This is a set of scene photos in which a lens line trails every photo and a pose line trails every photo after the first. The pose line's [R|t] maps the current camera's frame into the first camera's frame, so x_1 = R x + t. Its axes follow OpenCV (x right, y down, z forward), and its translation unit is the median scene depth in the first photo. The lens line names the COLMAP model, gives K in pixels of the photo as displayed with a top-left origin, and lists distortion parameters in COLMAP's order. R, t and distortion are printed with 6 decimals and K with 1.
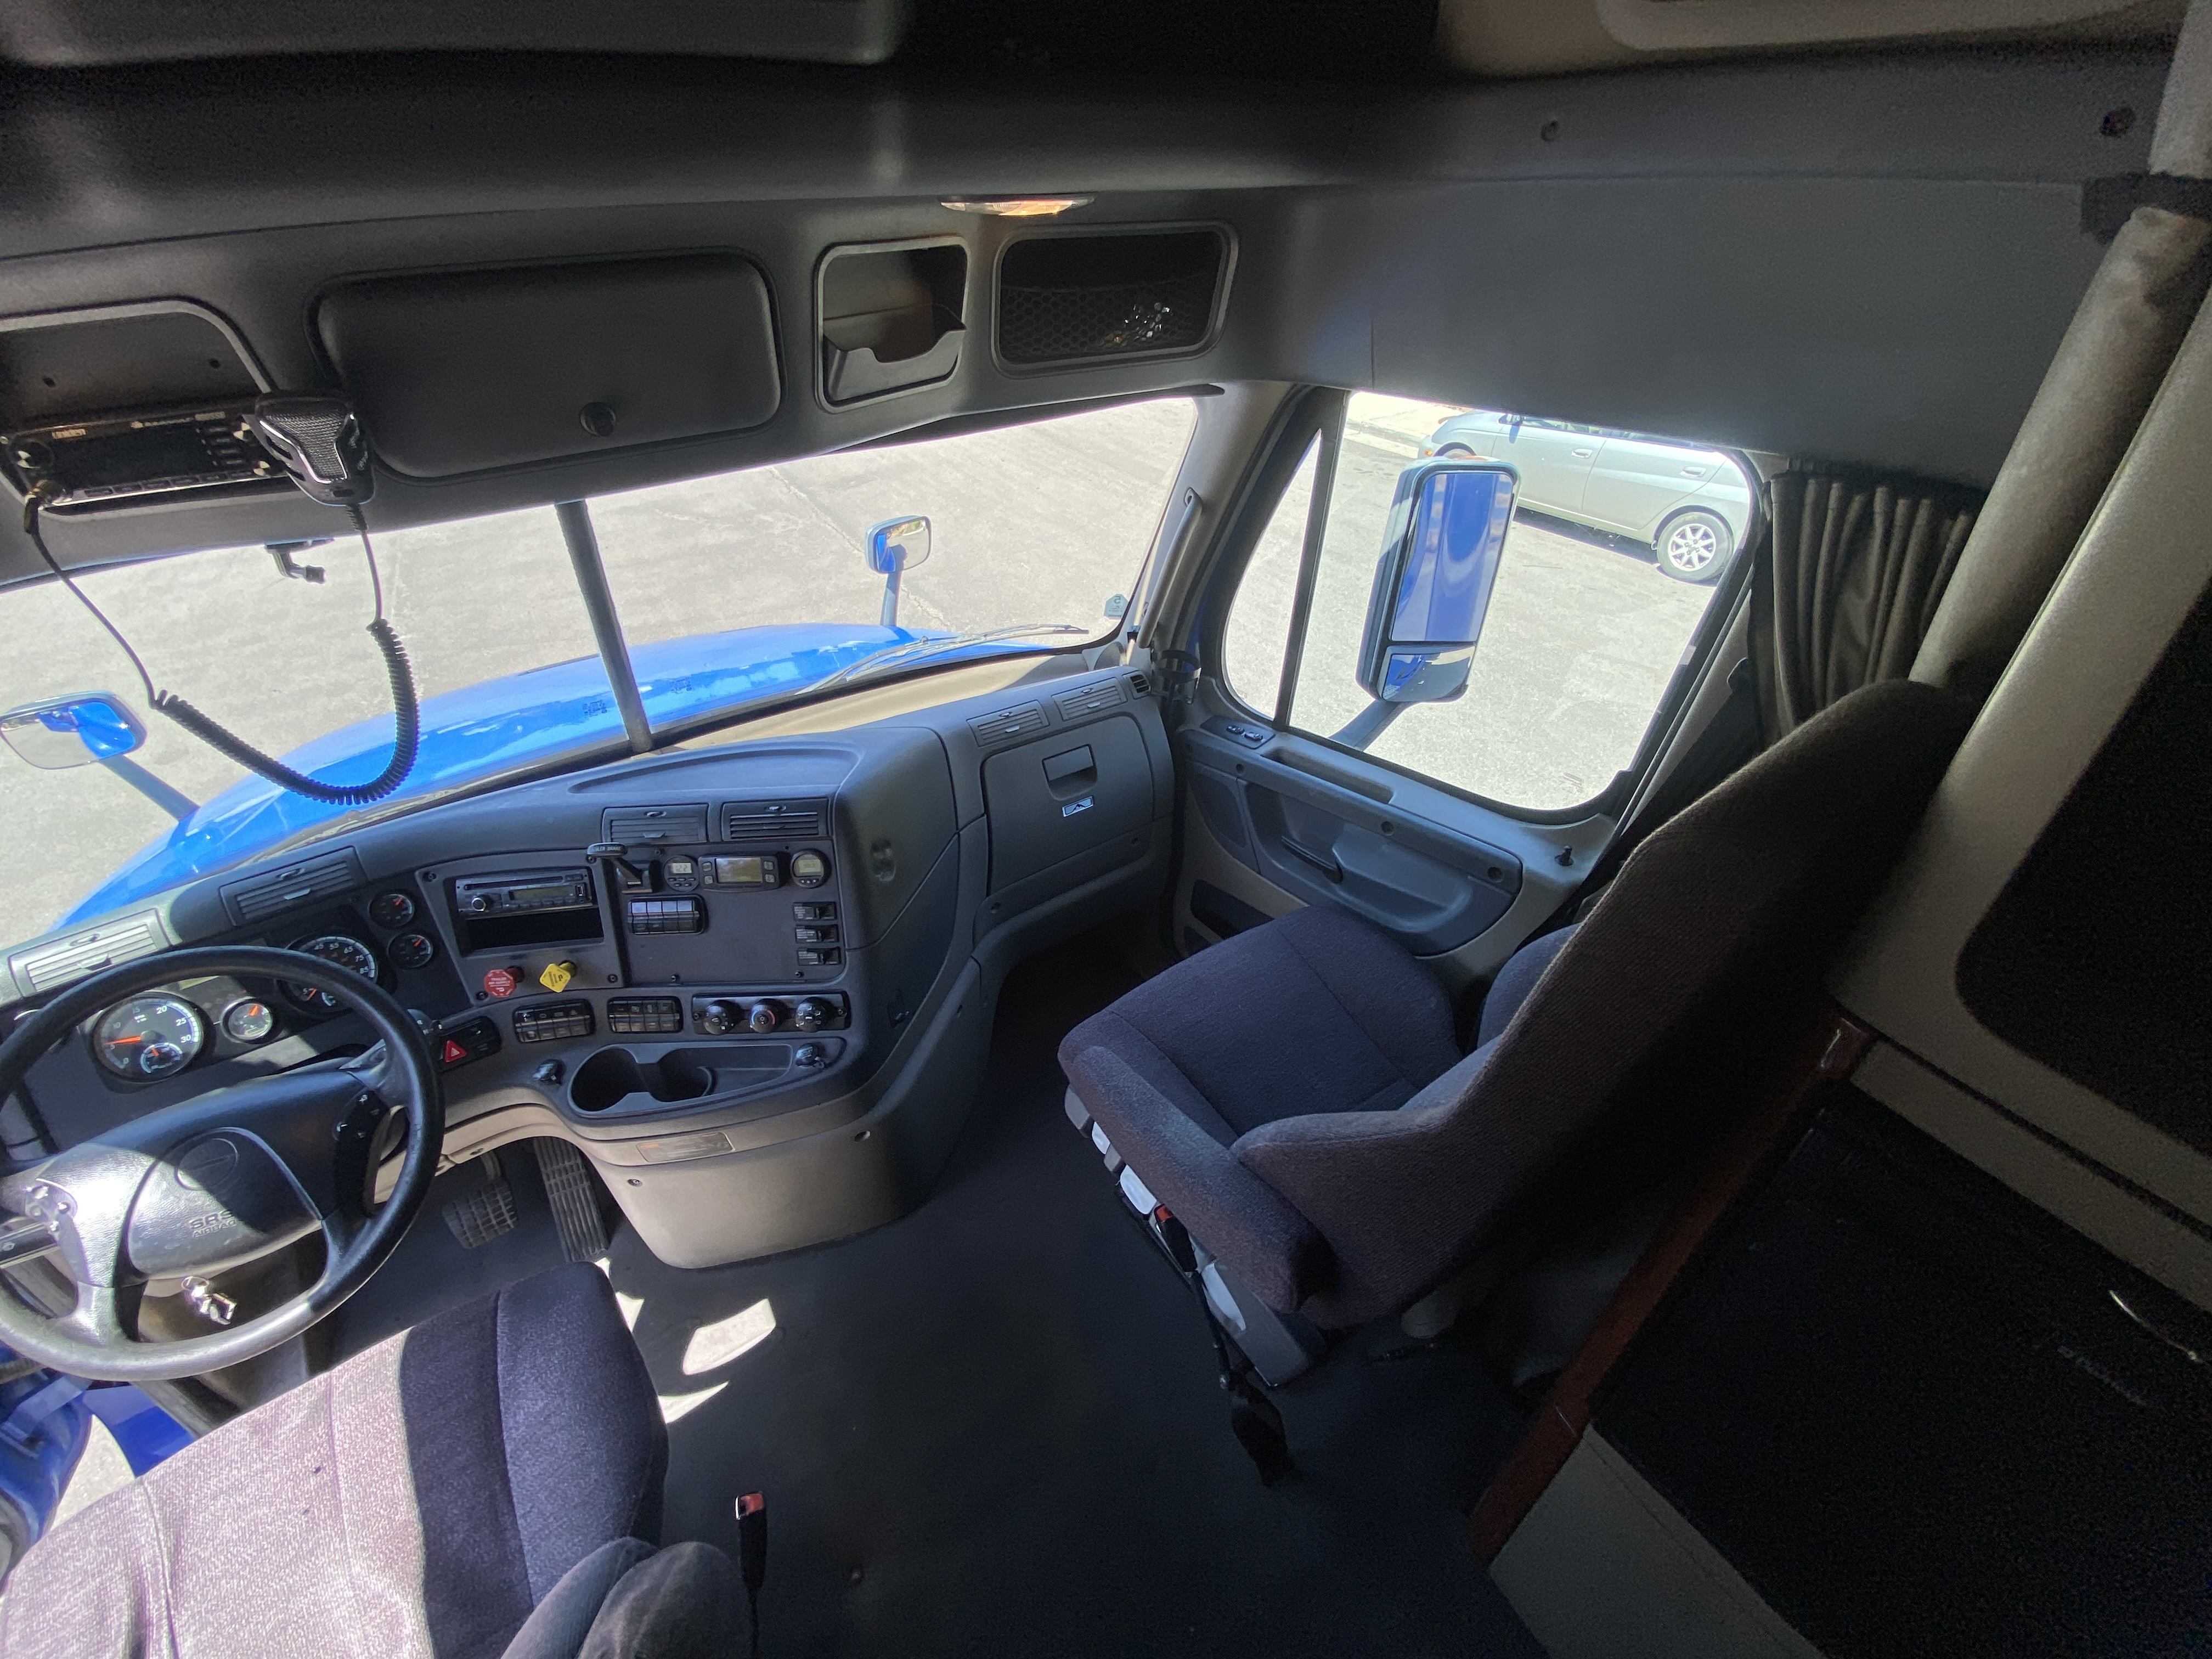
lens RADIAL K [[900.7, 0, 1106.0], [0, 900.7, 829.5], [0, 0, 1]] dist [0.043748, -0.030715]
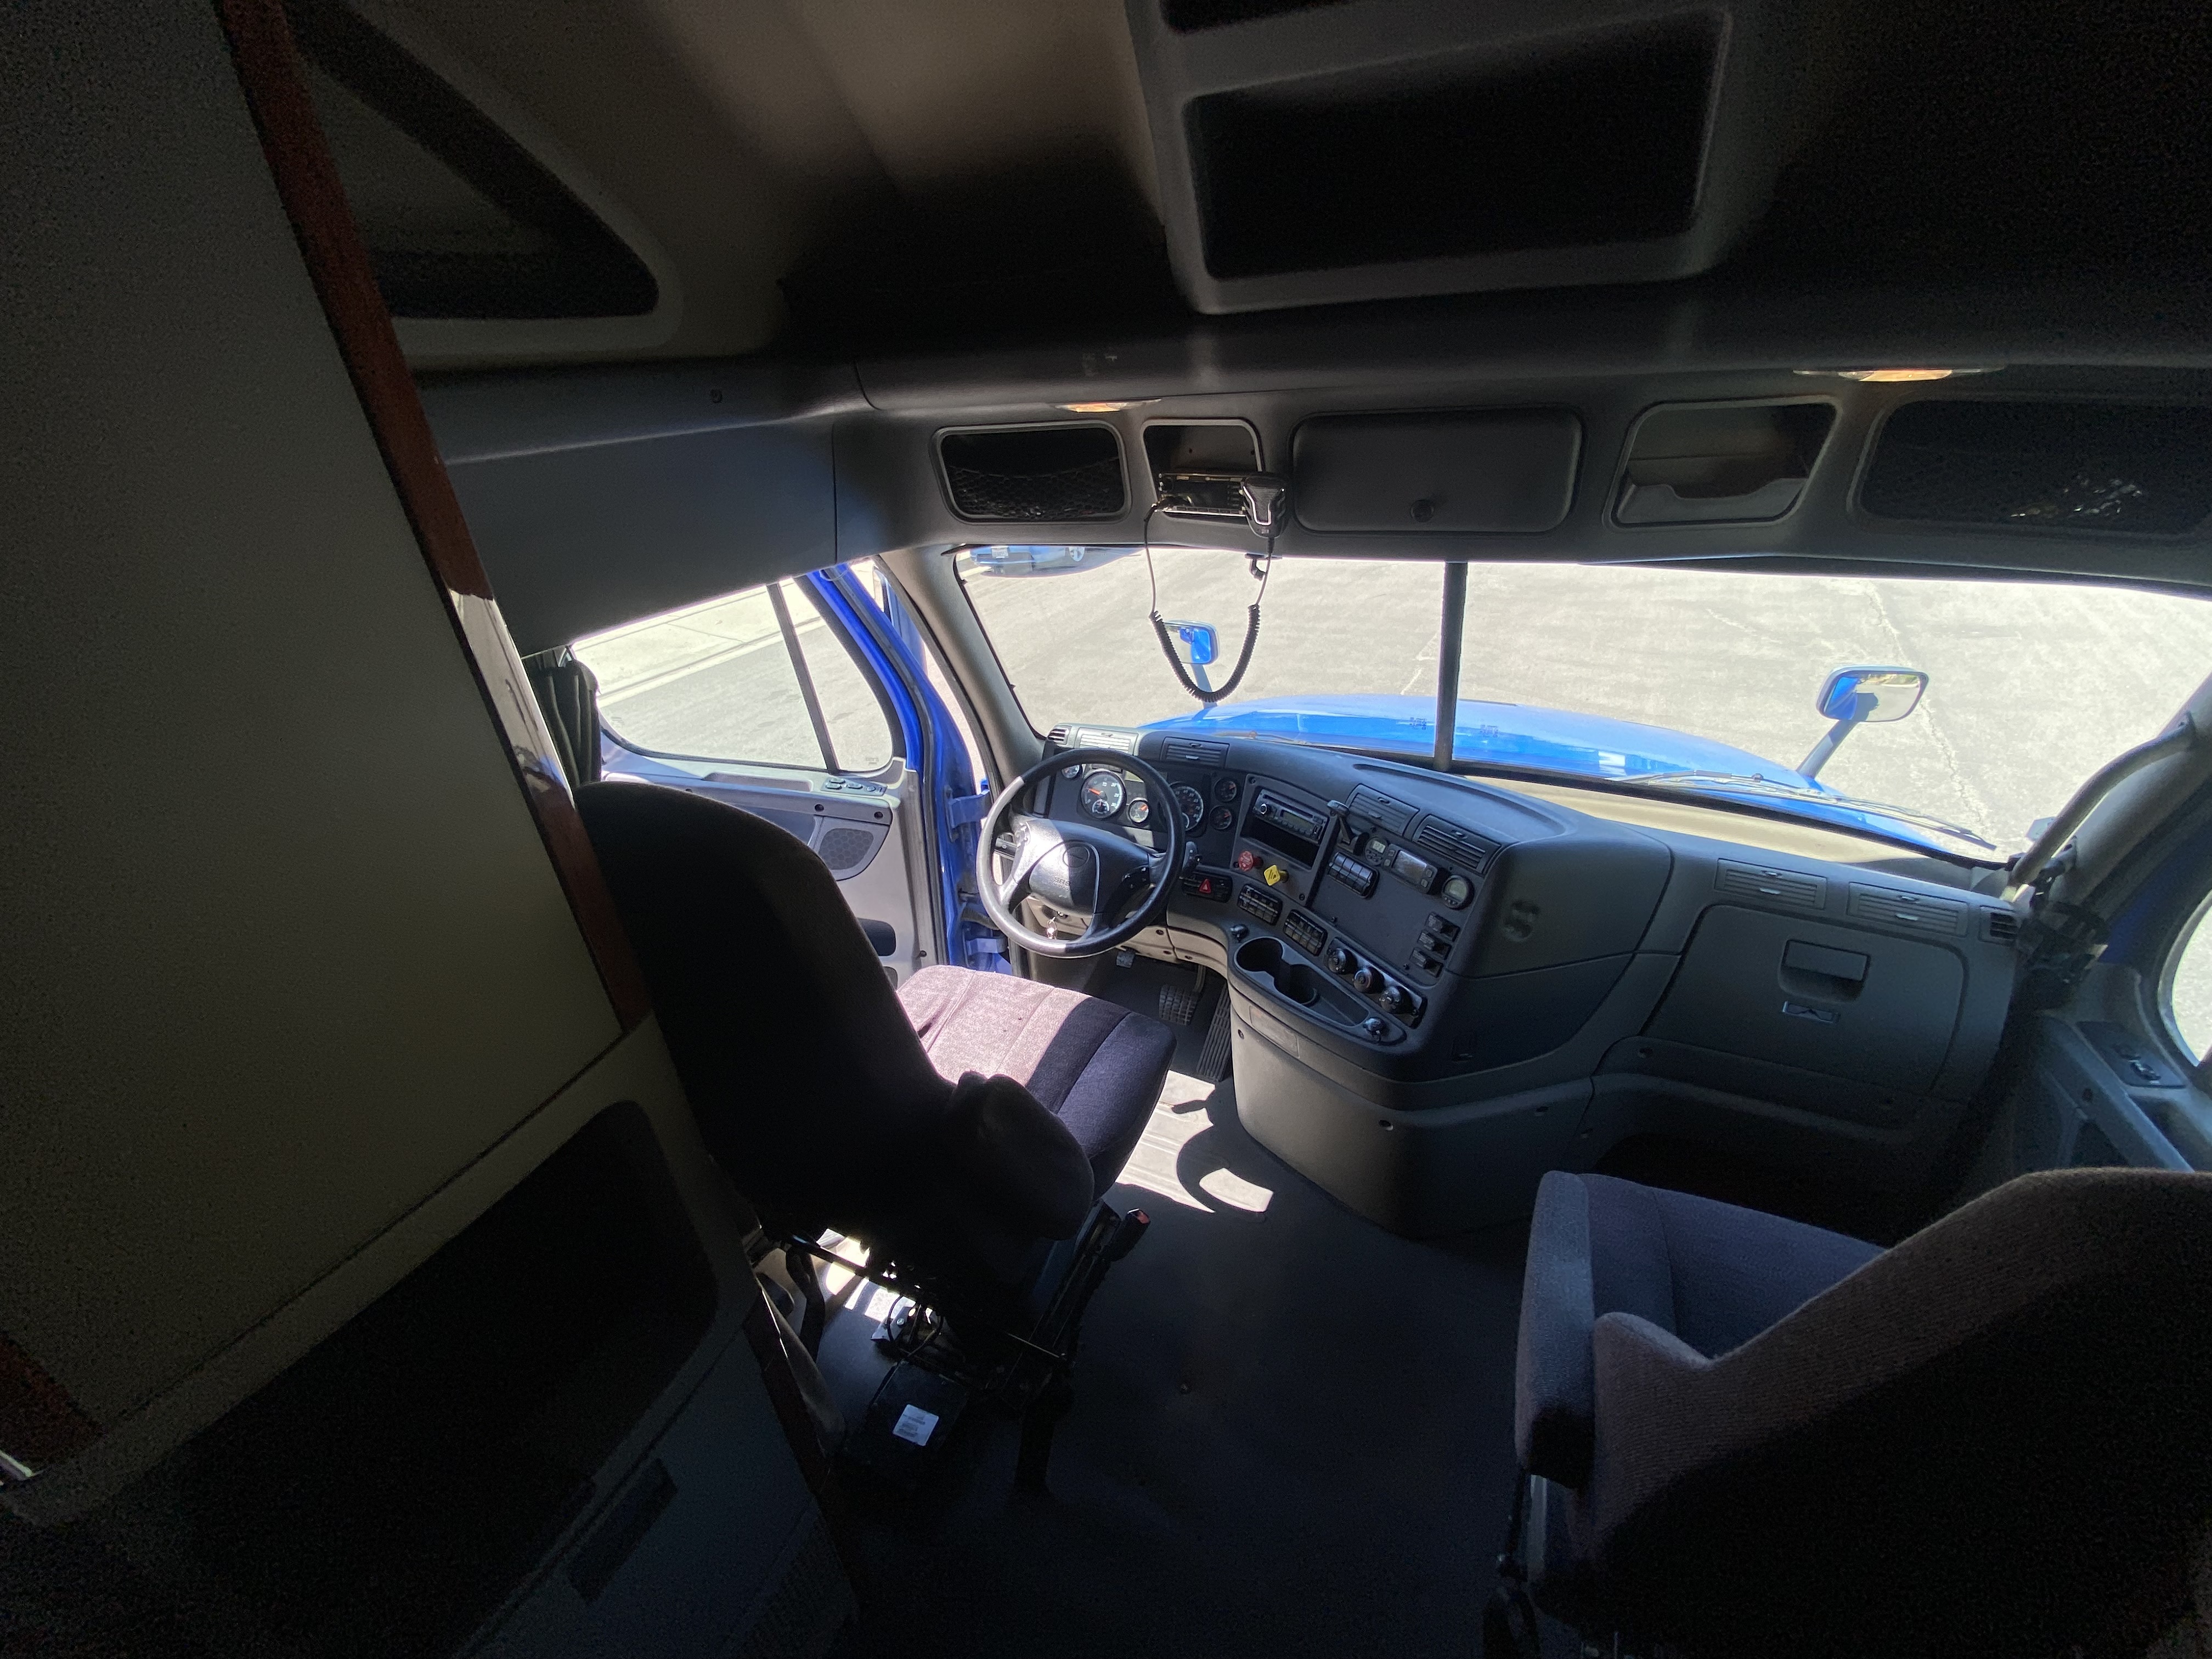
lens RADIAL K [[900.7, 0, 1106.0], [0, 900.7, 829.5], [0, 0, 1]] dist [0.043748, -0.030715]
pose [[0.492246, 0.406095, -0.769923, 0.315006], [-0.468431, 0.869091, 0.158912, -0.001023], [0.733666, 0.282432, 0.618034, -0.076237]]
